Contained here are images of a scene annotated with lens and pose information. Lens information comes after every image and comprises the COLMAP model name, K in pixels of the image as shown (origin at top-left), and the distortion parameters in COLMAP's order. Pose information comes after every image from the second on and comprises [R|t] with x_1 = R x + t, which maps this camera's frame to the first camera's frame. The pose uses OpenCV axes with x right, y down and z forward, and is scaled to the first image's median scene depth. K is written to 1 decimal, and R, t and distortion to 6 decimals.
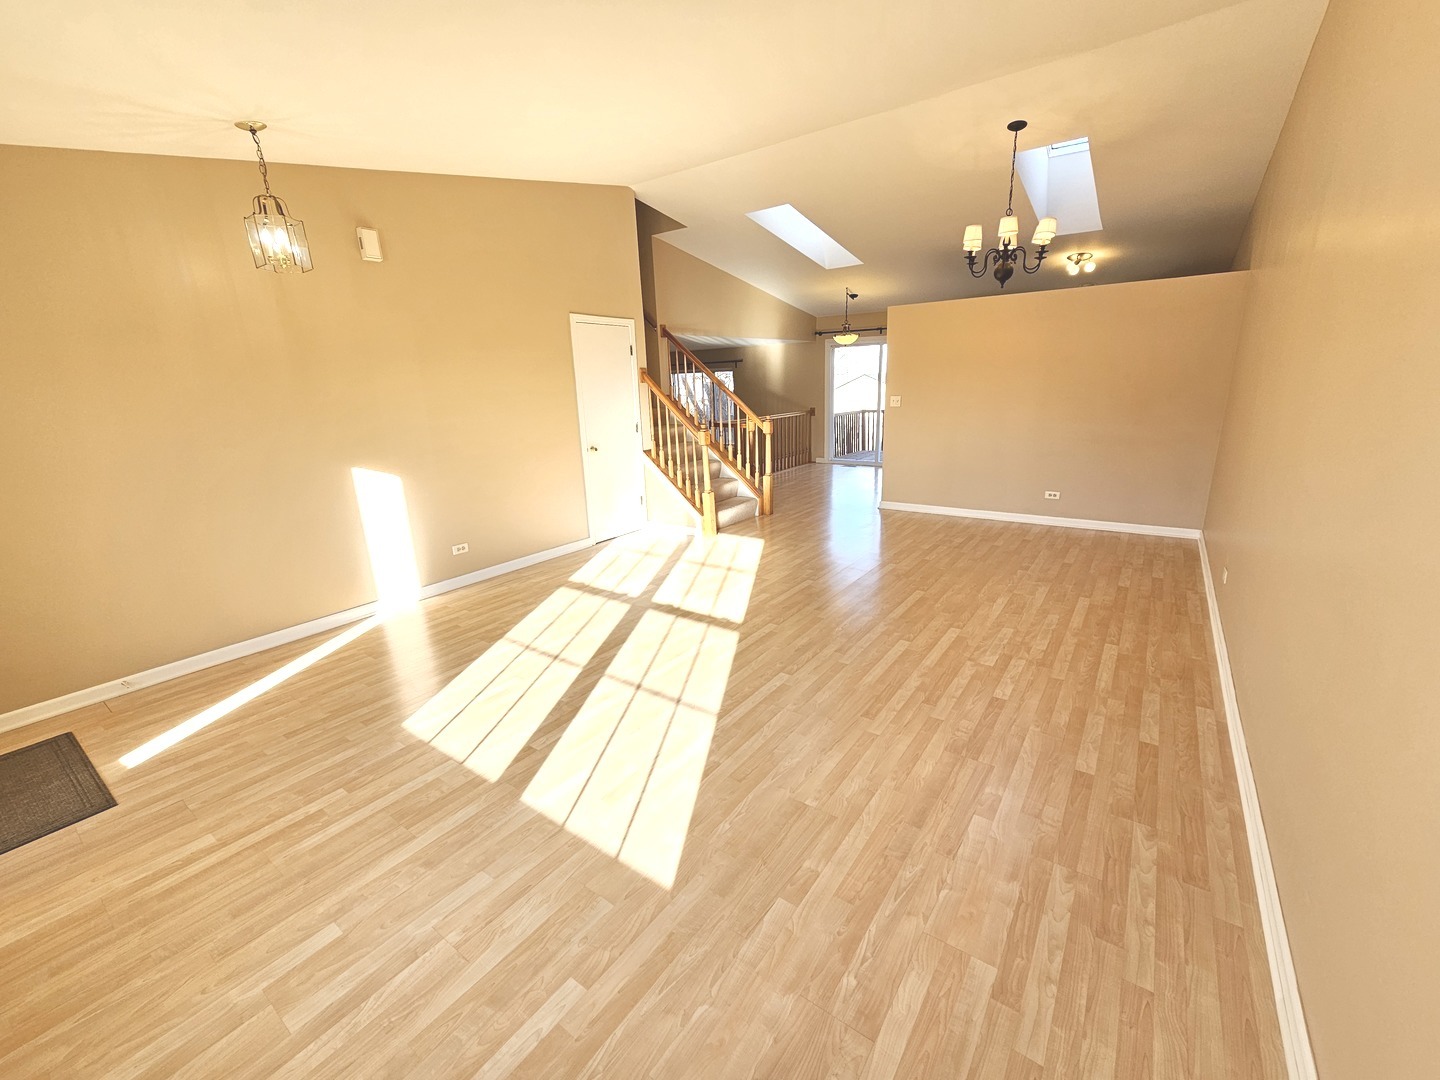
lens RADIAL K [[591.7, 0, 711.6], [0, 591.7, 551.1], [0, 0, 1]] dist [-0.000432, 0.002570]
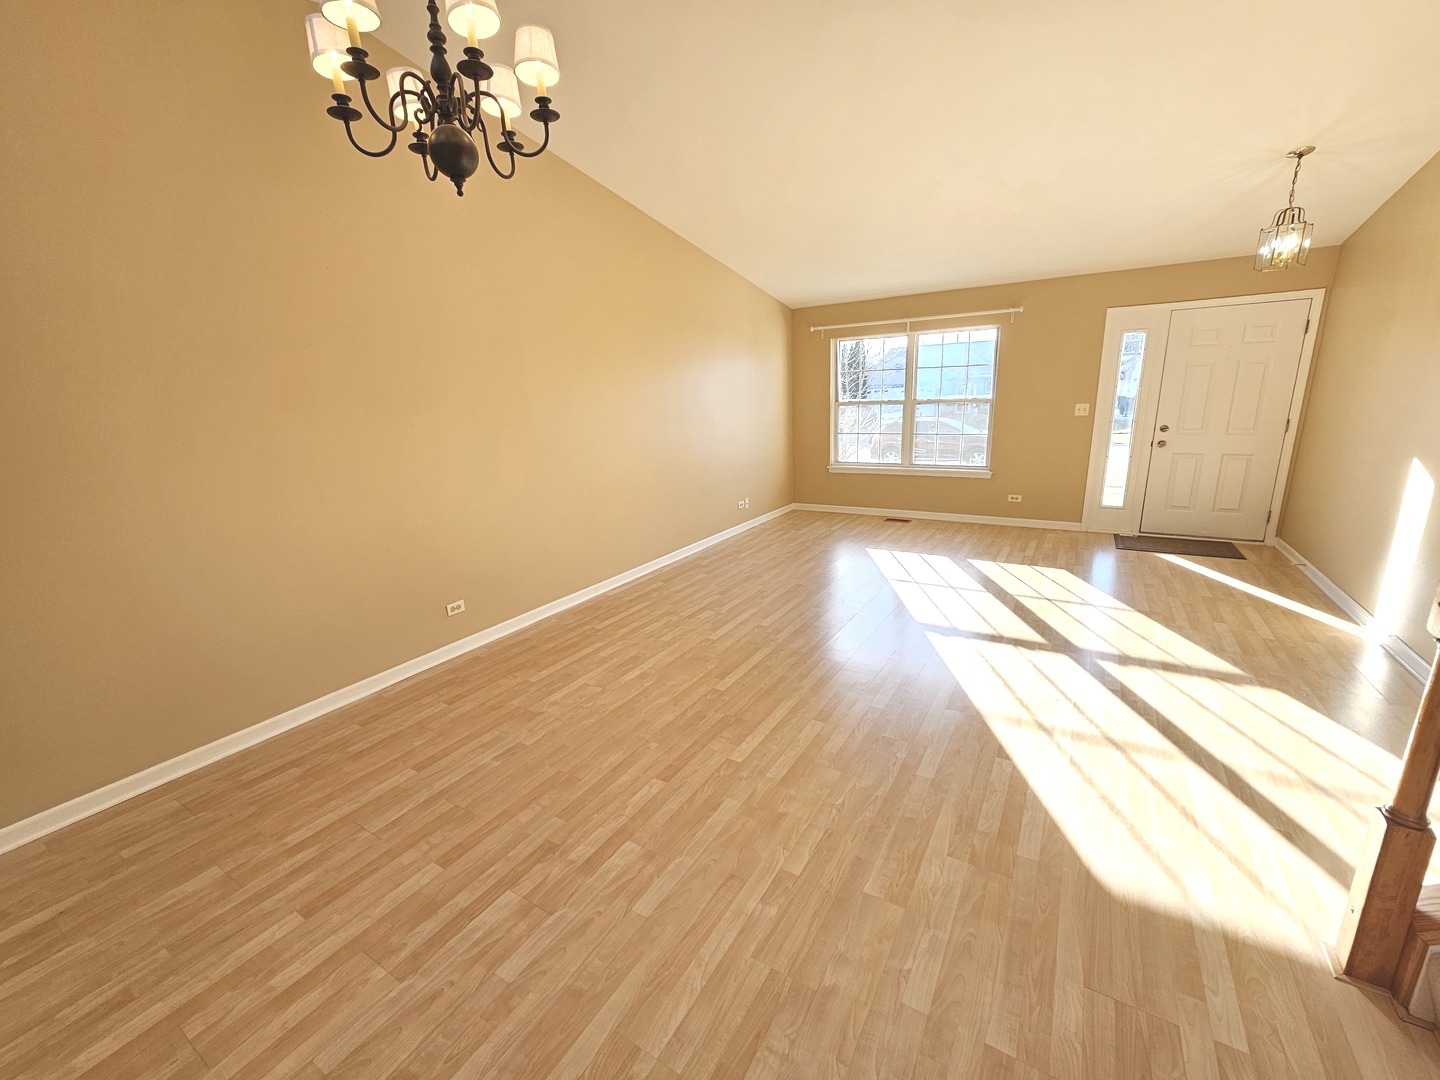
lens RADIAL K [[591.7, 0, 716.5], [0, 591.7, 538.0], [0, 0, 1]] dist [-0.000432, 0.002570]
pose [[-0.993910, 0.089130, -0.064803, 0.465217], [0.045106, 0.865591, 0.498715, -0.549452], [0.100544, 0.492755, -0.864340, 1.847244]]
